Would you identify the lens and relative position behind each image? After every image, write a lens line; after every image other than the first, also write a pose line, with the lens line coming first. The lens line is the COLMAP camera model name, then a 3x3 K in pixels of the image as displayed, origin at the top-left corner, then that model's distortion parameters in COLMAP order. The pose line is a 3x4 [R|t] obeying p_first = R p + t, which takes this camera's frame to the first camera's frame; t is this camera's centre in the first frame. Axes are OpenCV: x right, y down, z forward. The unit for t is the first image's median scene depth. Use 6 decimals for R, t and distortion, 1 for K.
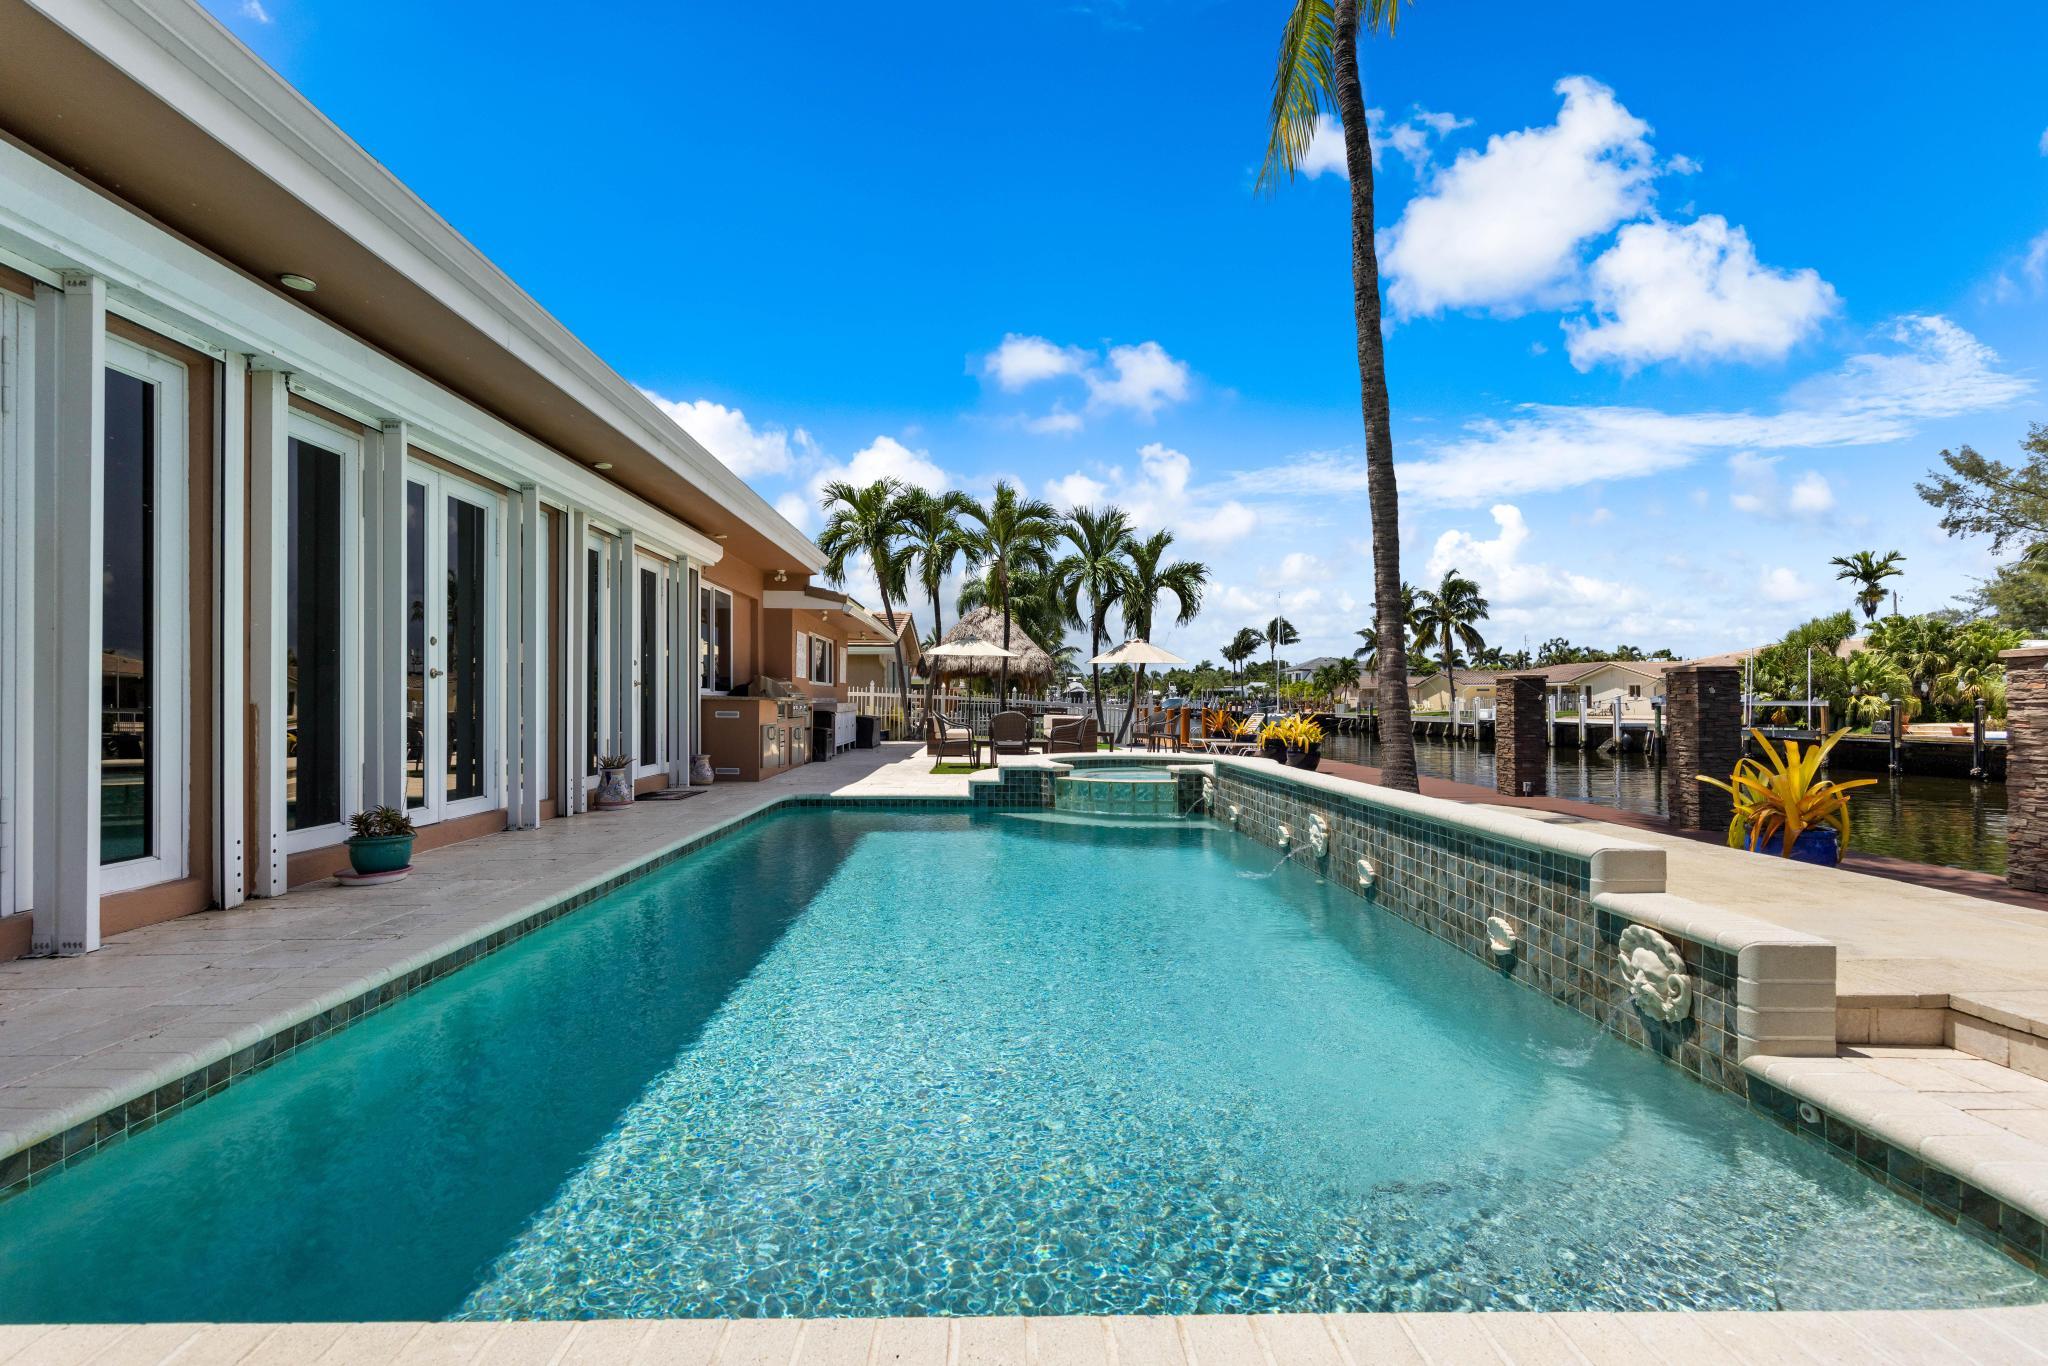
lens RADIAL K [[946.4, 0, 1024.9], [0, 946.4, 700.0], [0, 0, 1]] dist [0.009311, -0.000575]
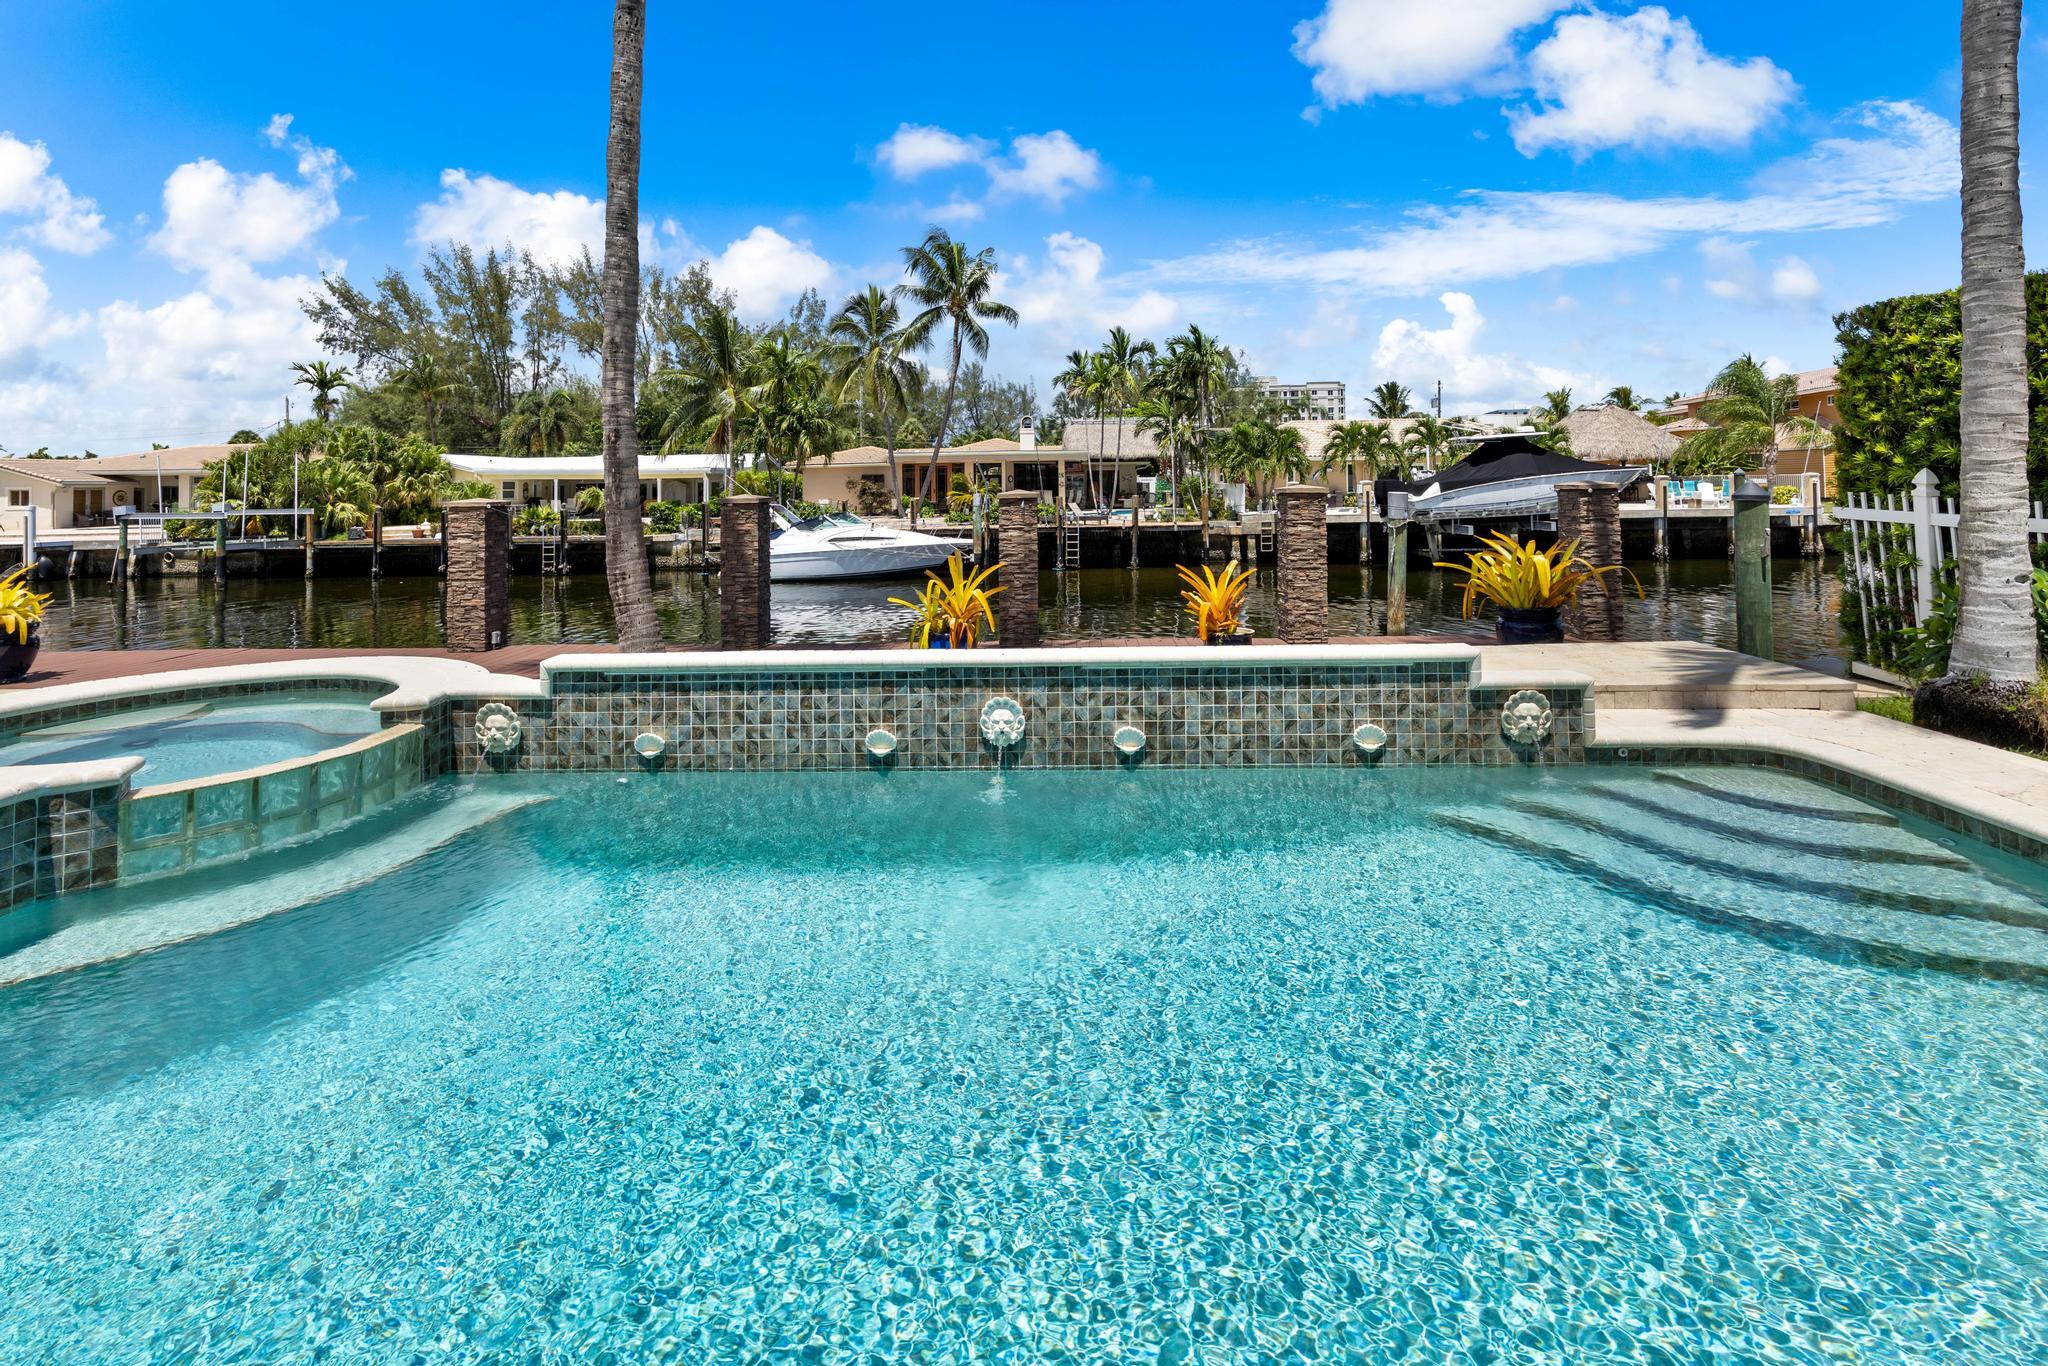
lens RADIAL K [[948.7, 0, 1058.9], [0, 948.7, 450.7], [0, 0, 1]] dist [-0.000606, -0.000483]
pose [[0.009275, 0.038706, 0.999208, -0.178509], [0.007231, 0.999222, -0.038774, -0.021406], [-0.999931, 0.007585, 0.008988, 0.306084]]
